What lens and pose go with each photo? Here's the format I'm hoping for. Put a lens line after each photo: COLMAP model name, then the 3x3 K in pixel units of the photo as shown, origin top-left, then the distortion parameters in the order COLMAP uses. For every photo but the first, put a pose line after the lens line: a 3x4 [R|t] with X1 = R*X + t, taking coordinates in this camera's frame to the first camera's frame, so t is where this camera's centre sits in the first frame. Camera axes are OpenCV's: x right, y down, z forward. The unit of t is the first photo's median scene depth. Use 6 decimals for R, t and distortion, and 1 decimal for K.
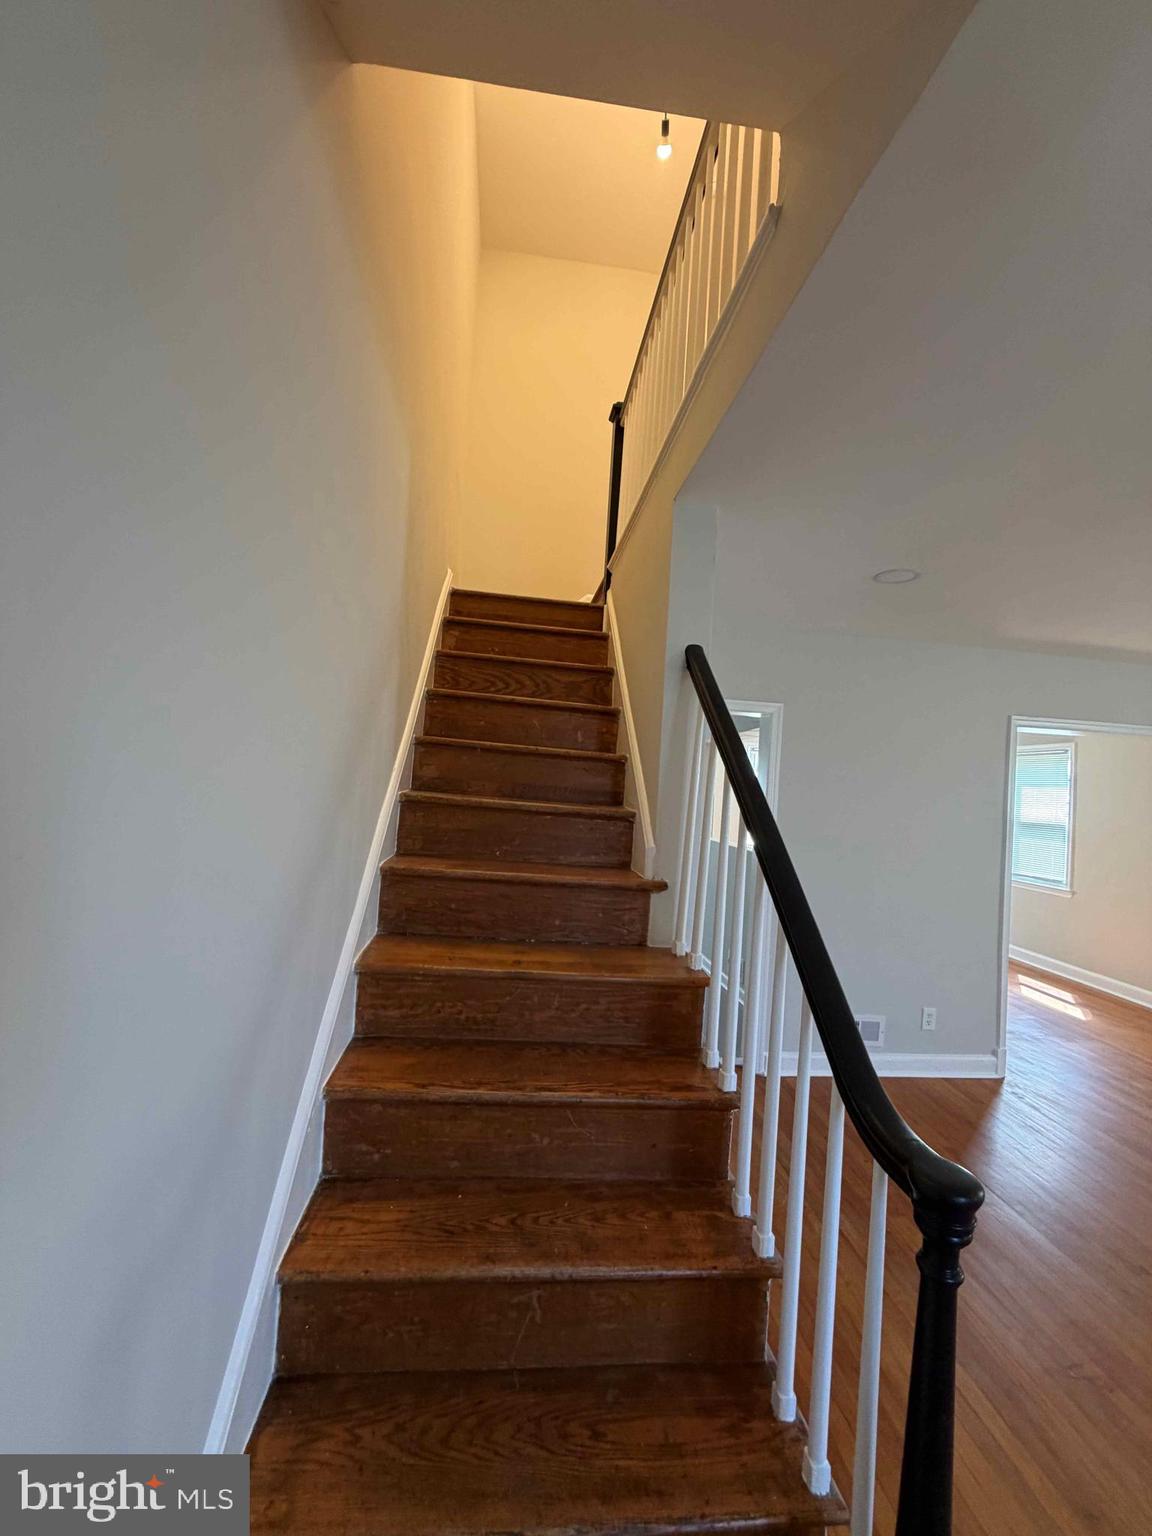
lens RADIAL K [[613.5, 0, 576.0], [0, 613.5, 768.0], [0, 0, 1]] dist [-0.002726, -0.000139]
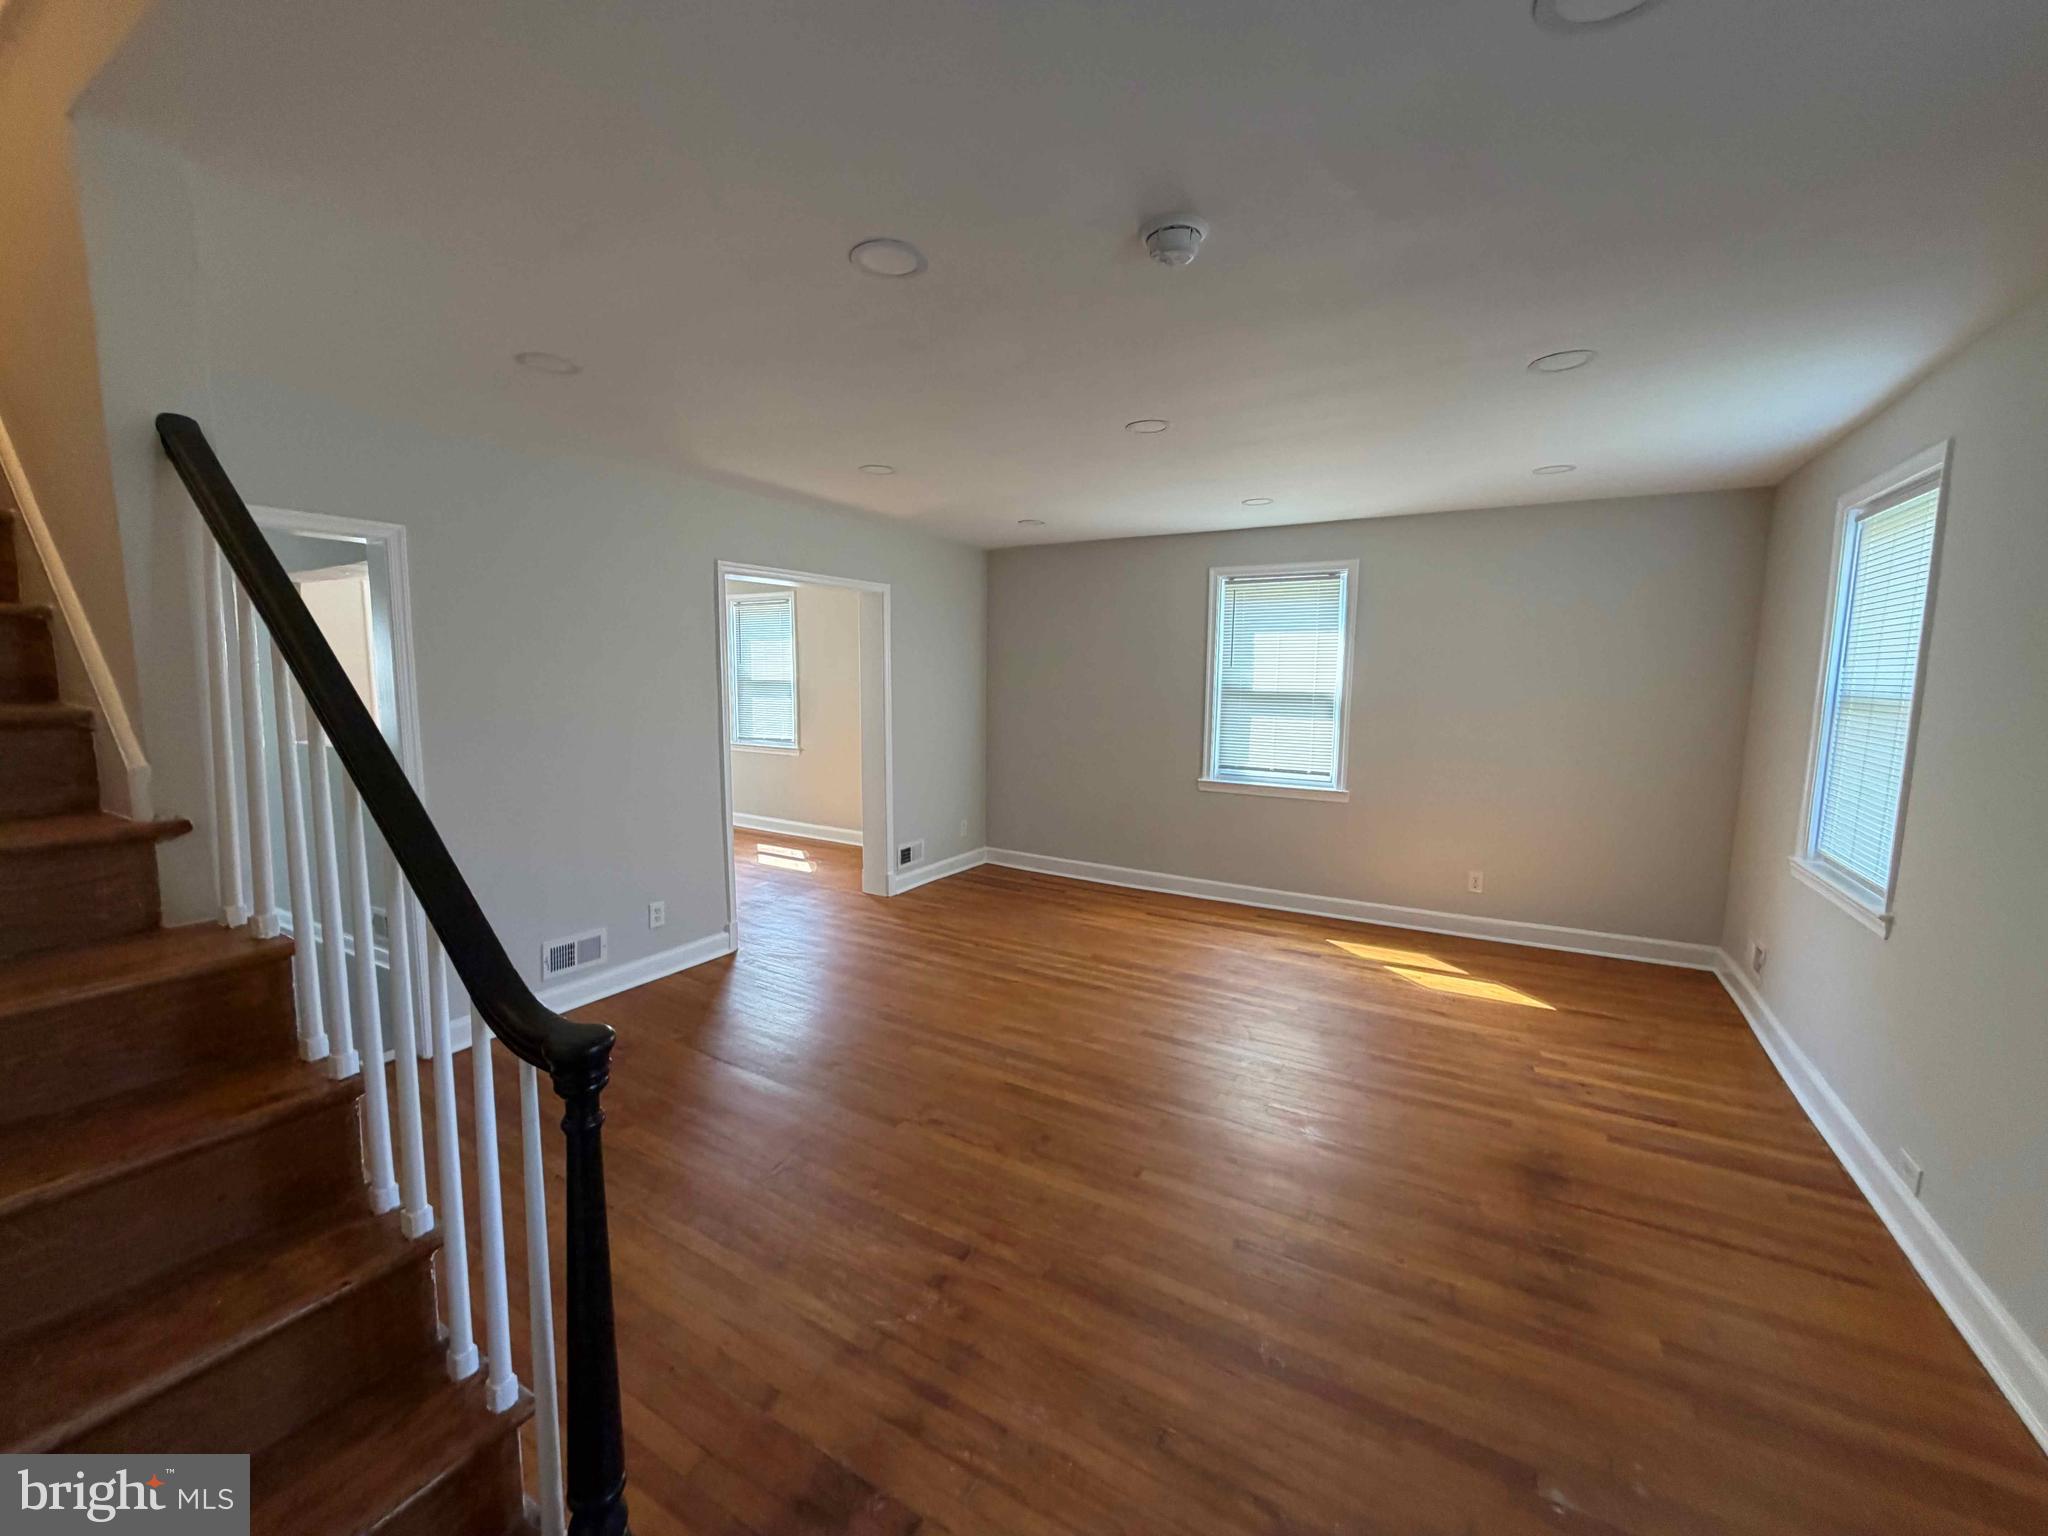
lens RADIAL K [[818.0, 0, 1024.0], [0, 818.0, 768.0], [0, 0, 1]] dist [-0.002726, -0.000139]
pose [[0.602270, -0.152298, 0.783630, 0.016167], [0.009368, 0.982914, 0.183829, -0.004852], [-0.798238, -0.103374, 0.593406, -0.113302]]
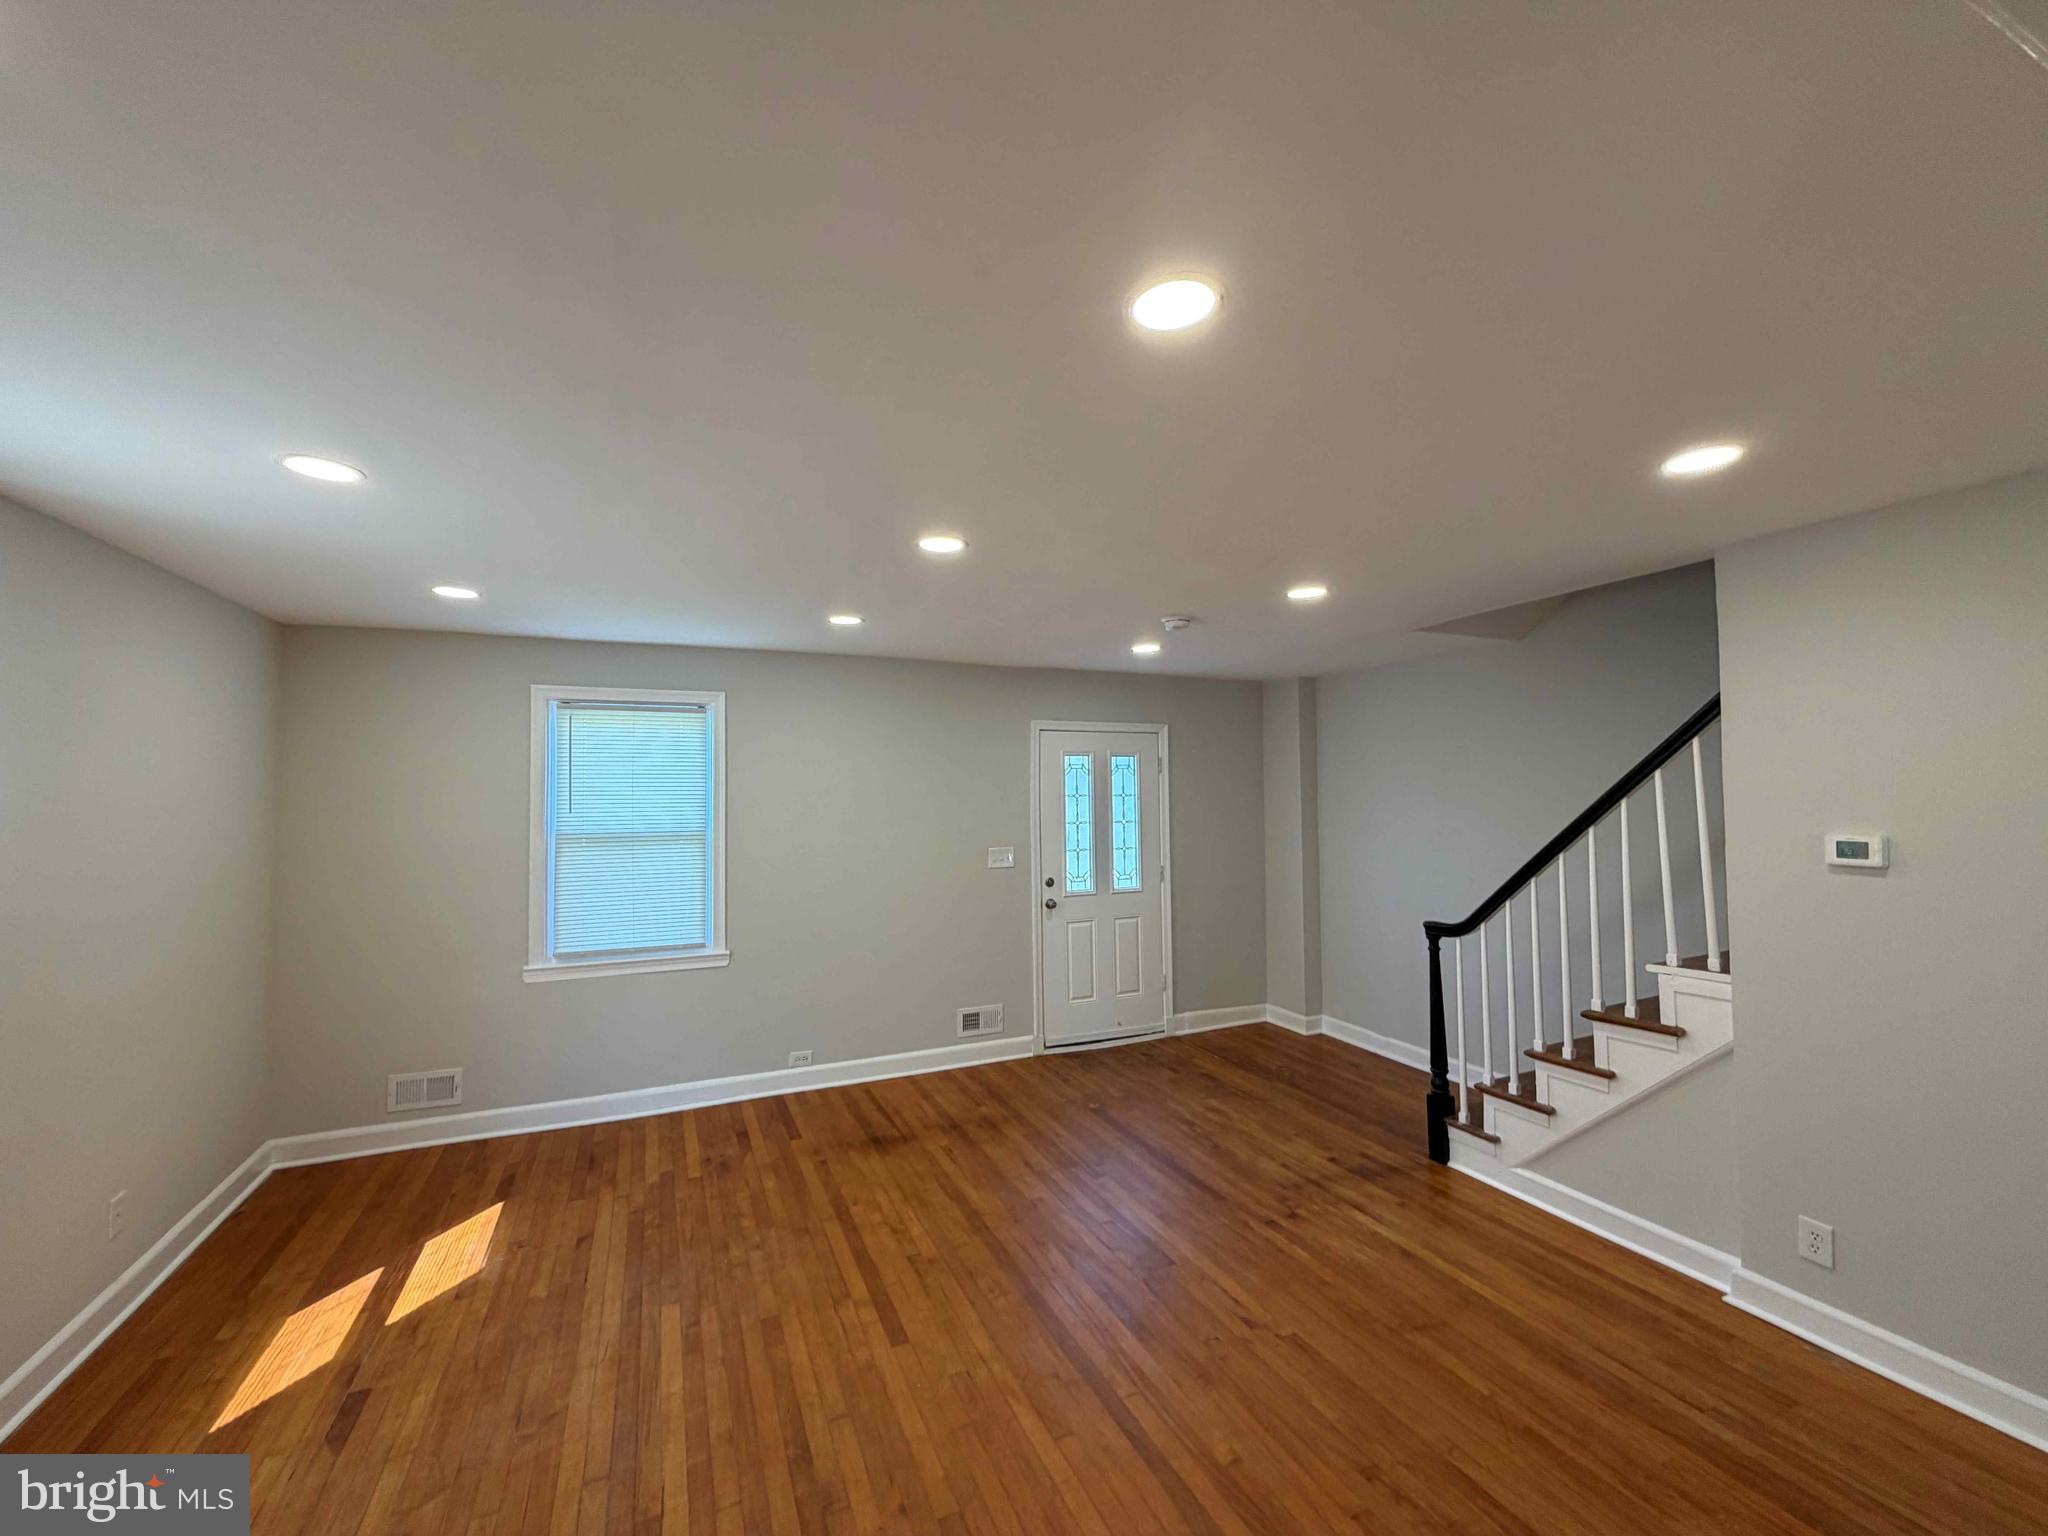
lens RADIAL K [[818.0, 0, 1024.0], [0, 818.0, 768.0], [0, 0, 1]] dist [-0.002726, -0.000139]
pose [[-0.951425, -0.066278, -0.300662, 1.375922], [-0.044164, 0.995835, -0.079766, 0.086929], [0.304696, -0.062613, -0.950389, 1.533615]]
